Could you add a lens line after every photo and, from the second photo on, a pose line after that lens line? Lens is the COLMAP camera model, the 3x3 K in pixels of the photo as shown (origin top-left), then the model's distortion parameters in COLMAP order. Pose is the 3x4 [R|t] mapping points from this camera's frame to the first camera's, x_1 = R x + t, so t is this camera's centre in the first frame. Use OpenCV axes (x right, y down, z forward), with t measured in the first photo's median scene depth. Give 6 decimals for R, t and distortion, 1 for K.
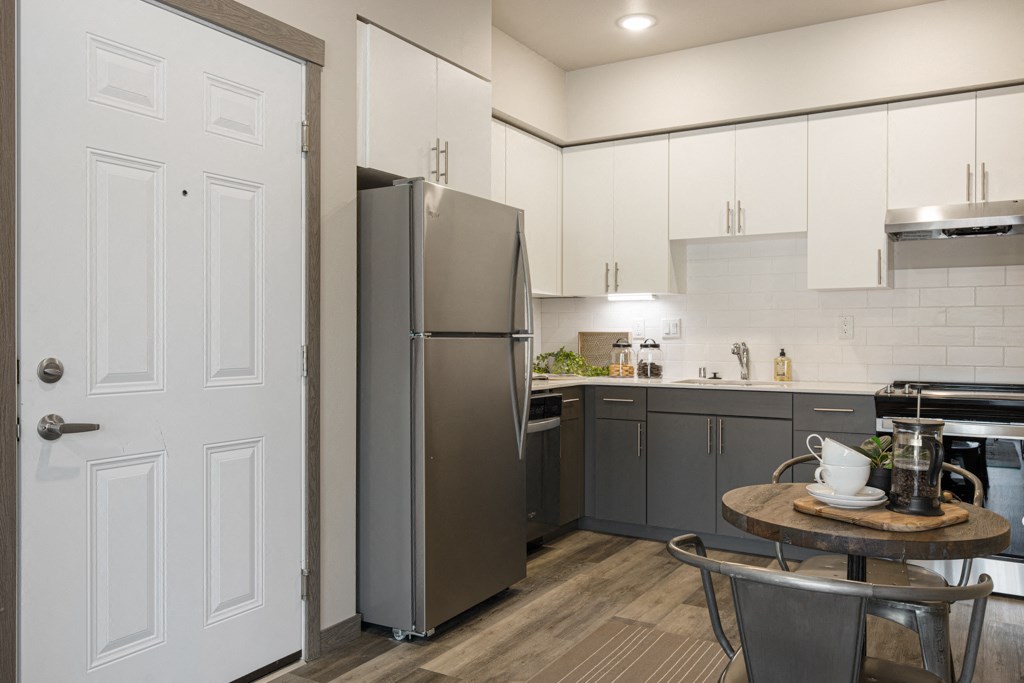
lens RADIAL K [[780.2, 0, 512.0], [0, 780.2, 341.5], [0, 0, 1]] dist [0.001107, -0.000078]
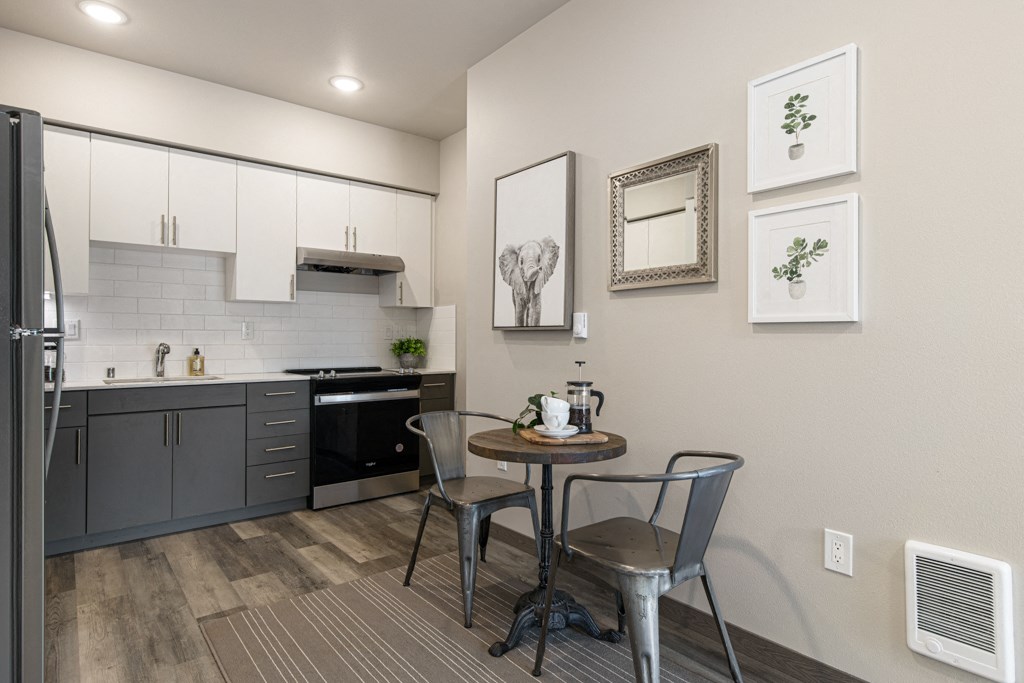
lens RADIAL K [[550.8, 0, 514.5], [0, 550.8, 337.7], [0, 0, 1]] dist [0.002533, 0.000053]
pose [[0.348622, 0.001481, 0.937262, -0.304272], [0.008929, 0.999948, -0.004901, 0.001751], [-0.937221, 0.010078, 0.348591, 0.294073]]
